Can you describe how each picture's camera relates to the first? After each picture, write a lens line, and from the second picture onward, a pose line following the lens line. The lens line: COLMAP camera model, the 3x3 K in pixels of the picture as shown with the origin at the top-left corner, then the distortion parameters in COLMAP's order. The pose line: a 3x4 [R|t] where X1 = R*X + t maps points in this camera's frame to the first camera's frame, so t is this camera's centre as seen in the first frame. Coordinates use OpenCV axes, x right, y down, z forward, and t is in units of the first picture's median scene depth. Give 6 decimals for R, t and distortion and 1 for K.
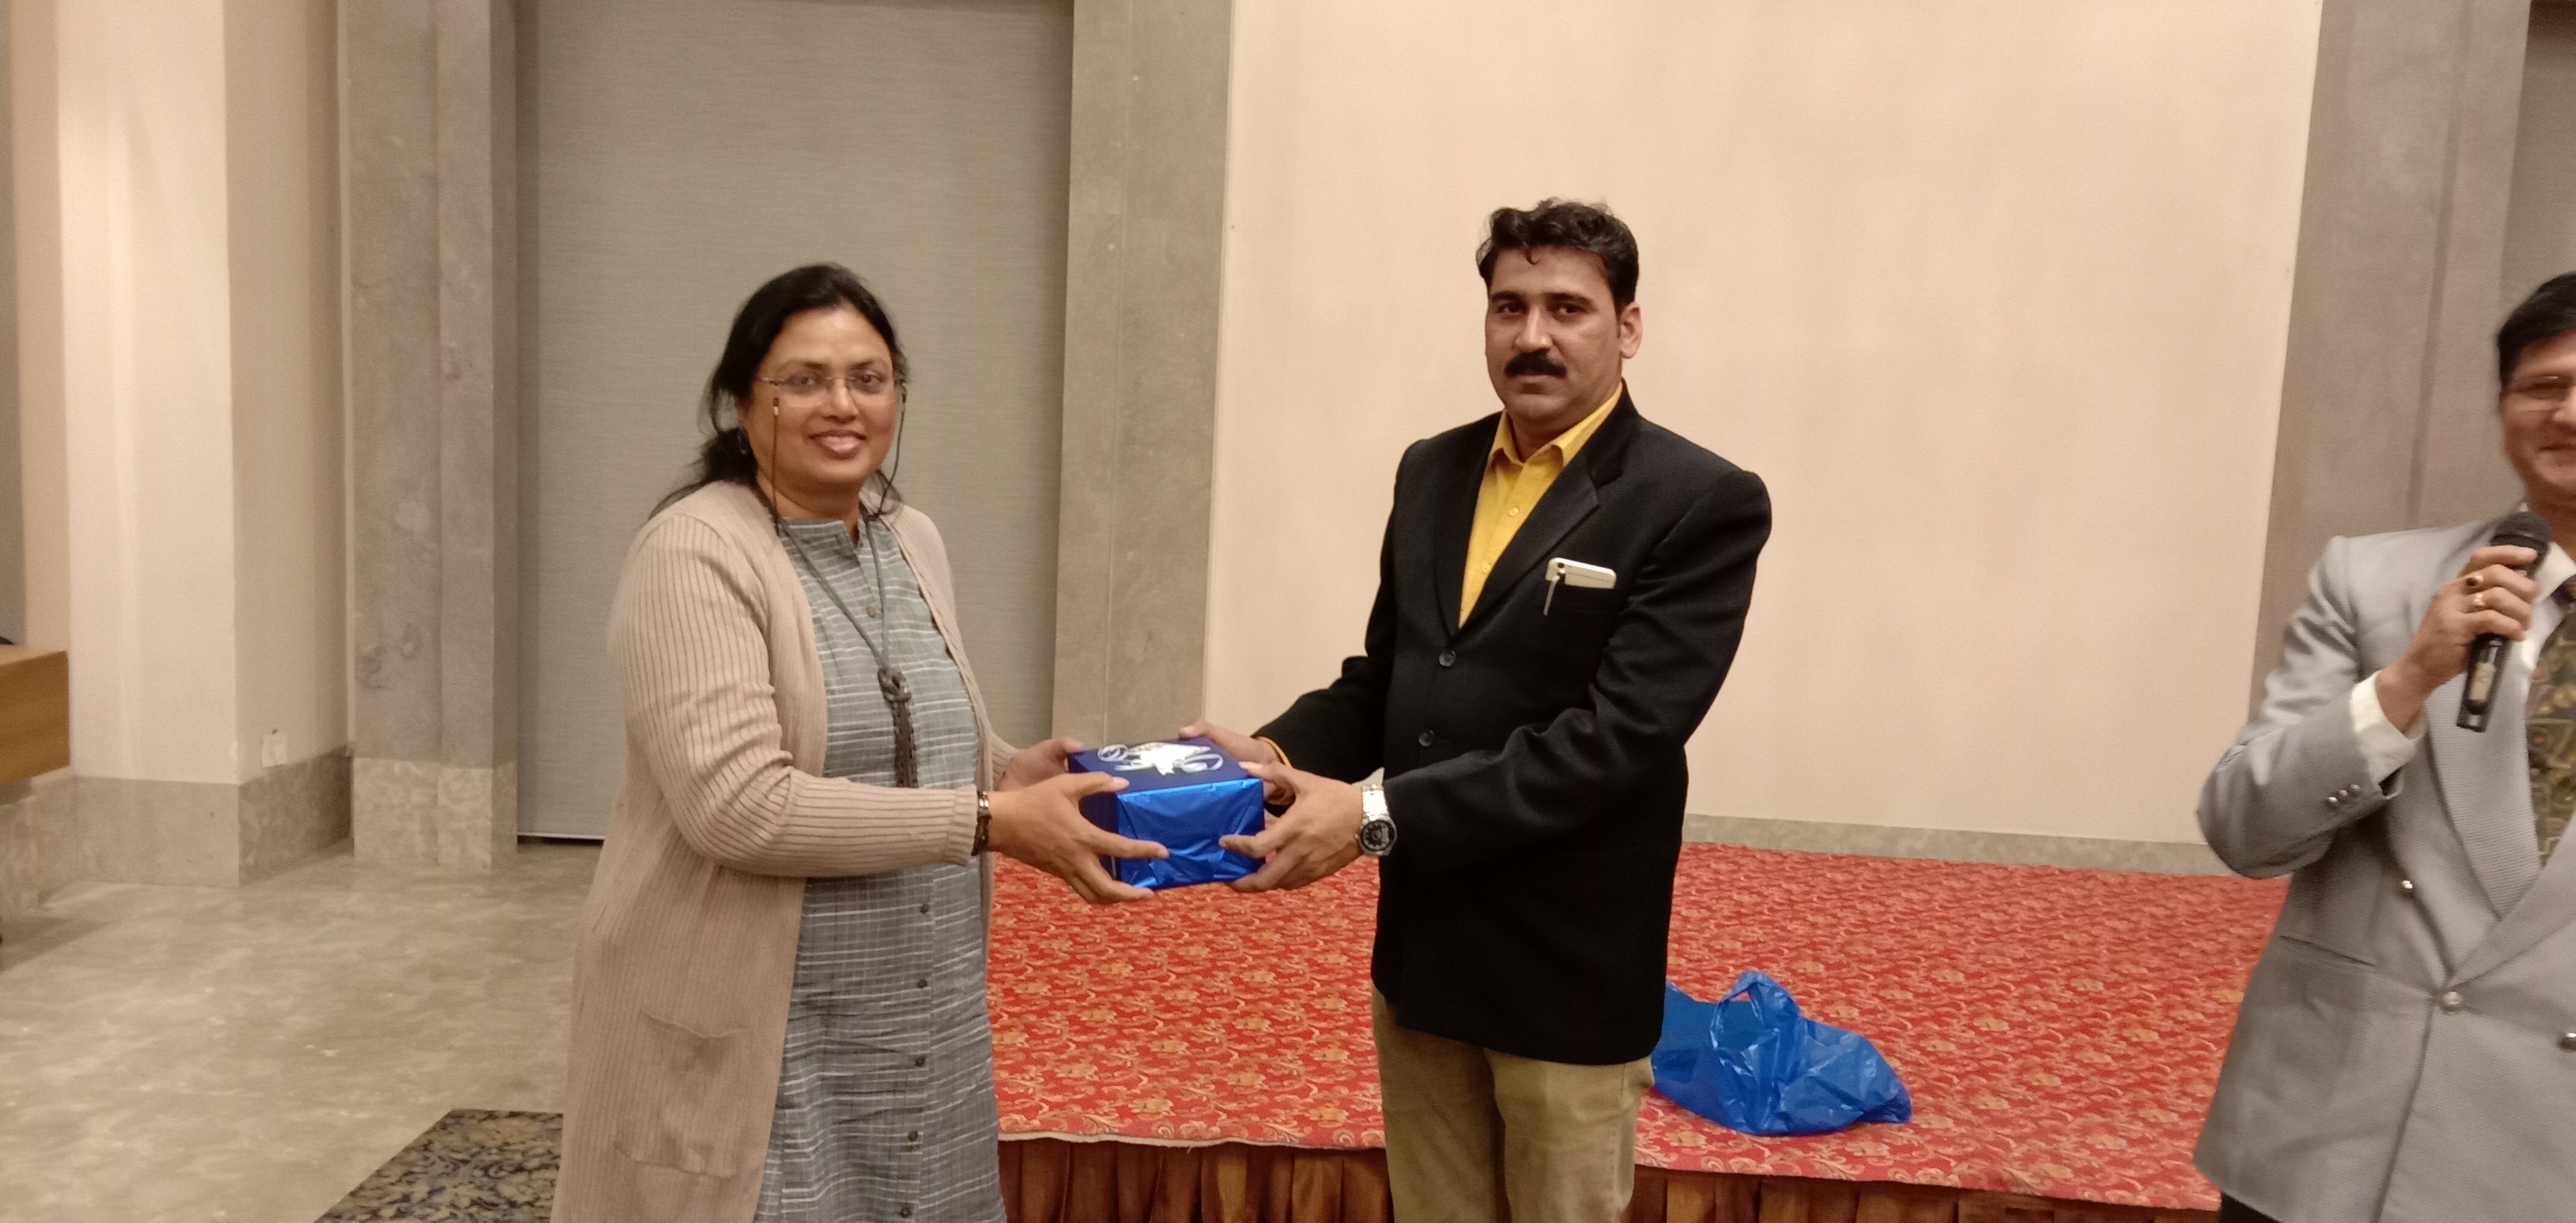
lens RADIAL K [[1991.3, 0, 1288.0], [0, 1991.3, 611.5], [0, 0, 1]] dist [0.131674, -0.190526]
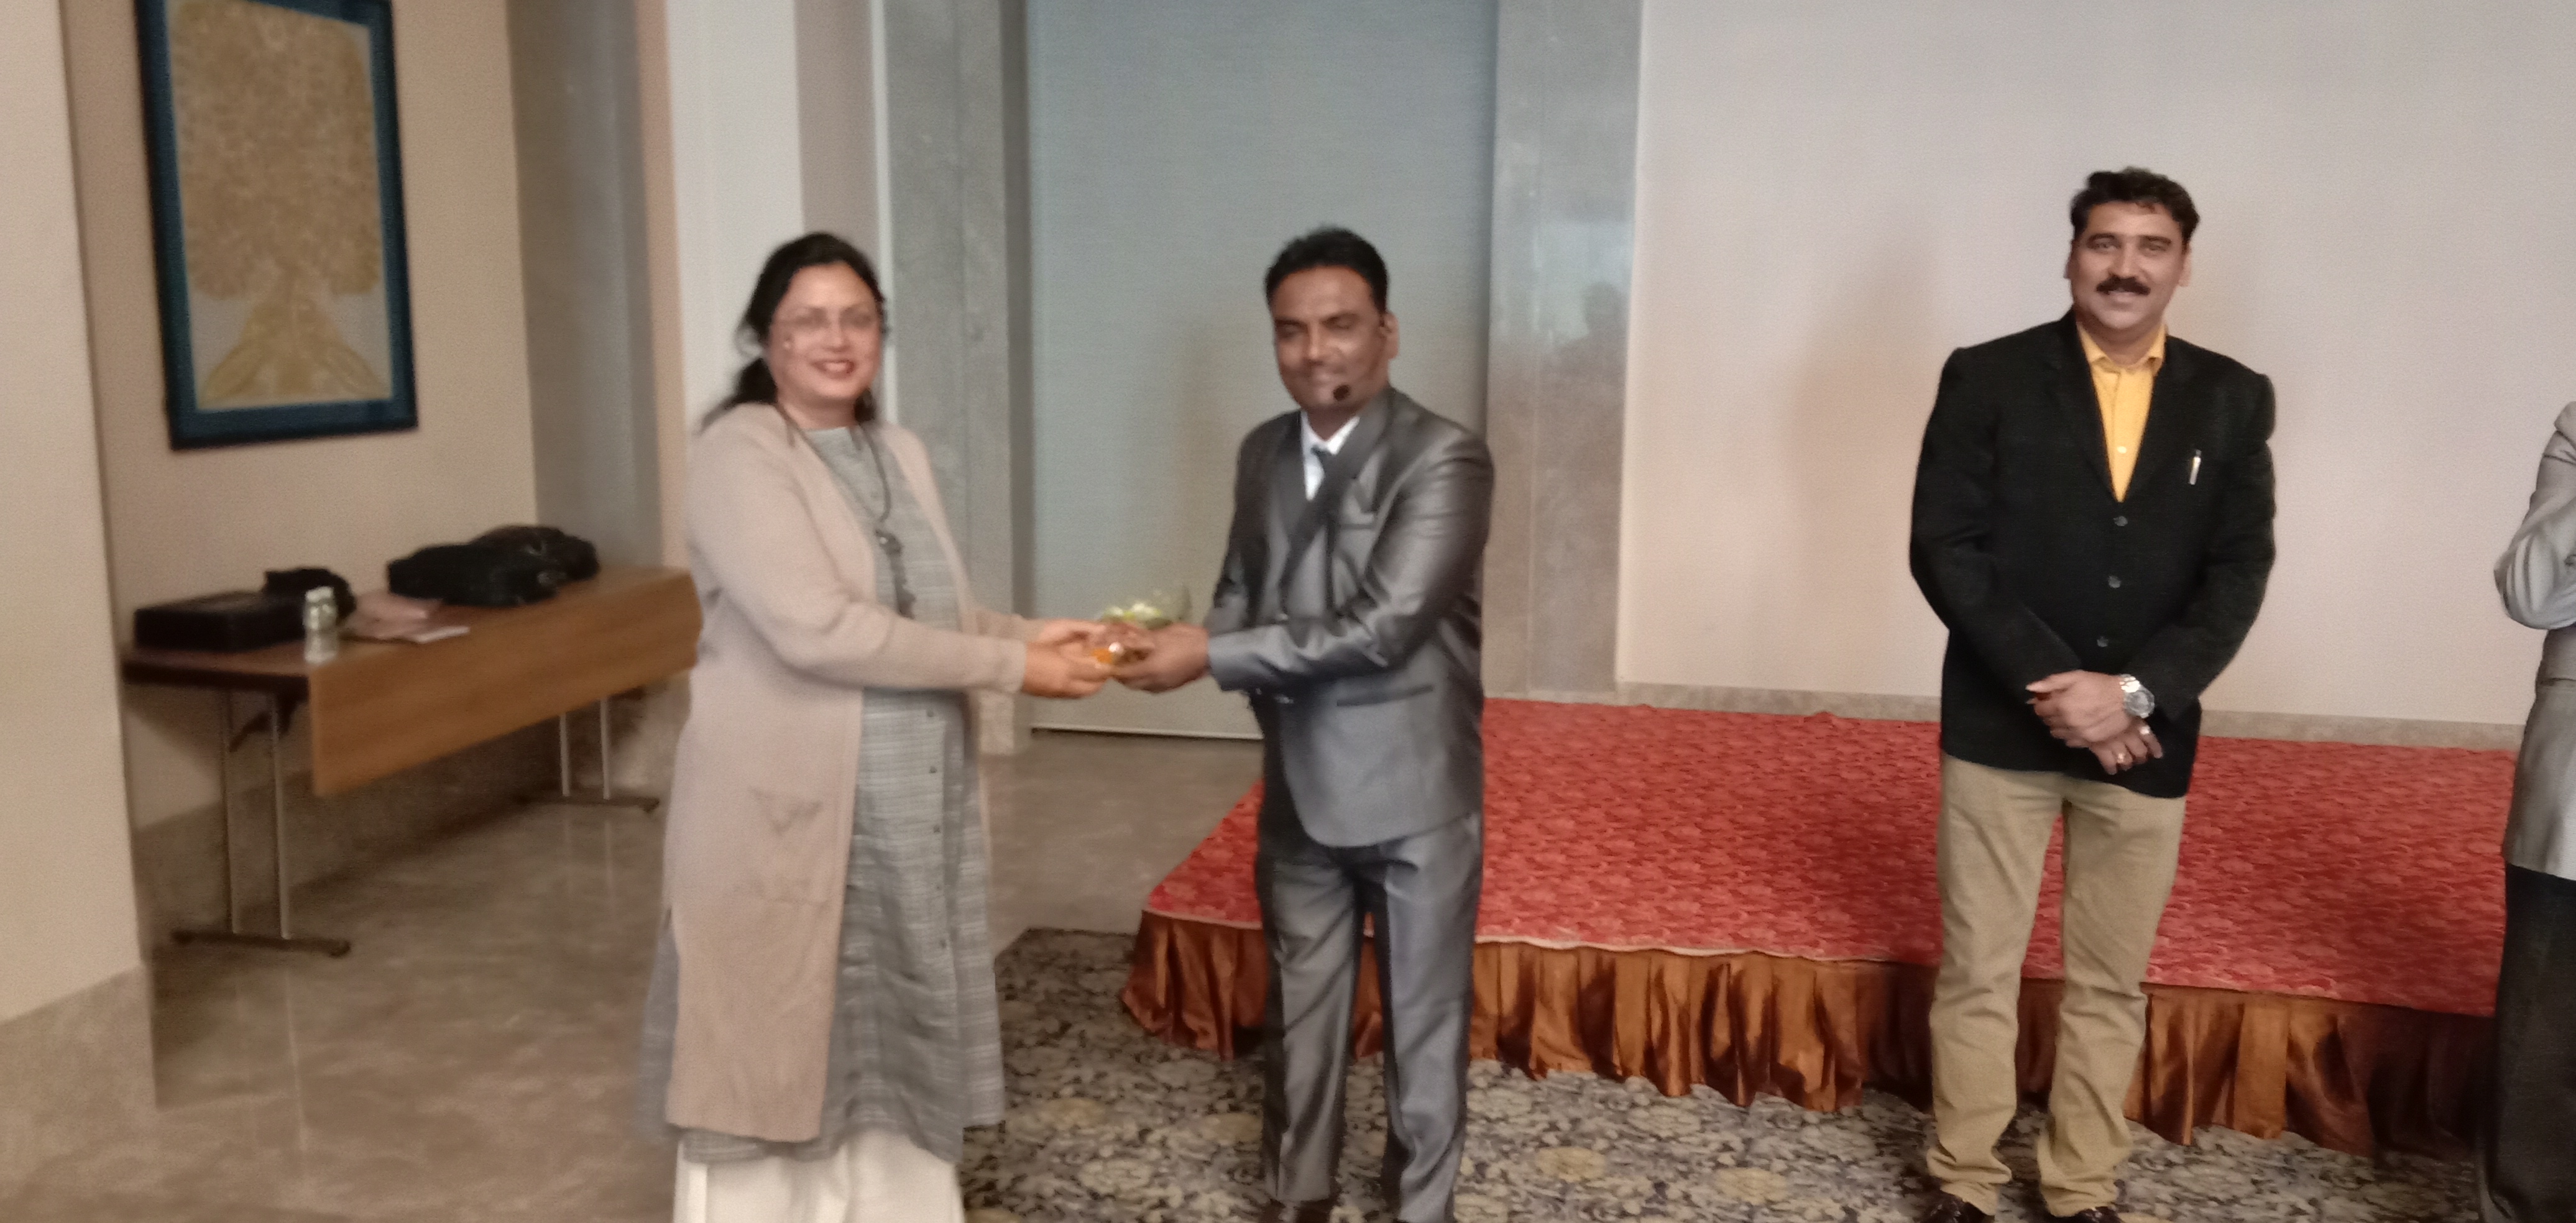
lens RADIAL K [[1978.4, 0, 1285.7], [0, 1978.4, 620.8], [0, 0, 1]] dist [0.107157, -0.151301]
pose [[0.982071, -0.014051, -0.187987, -0.018003], [0.021140, 0.999137, 0.035760, 0.012272], [0.187323, -0.039093, 0.981520, -0.118175]]
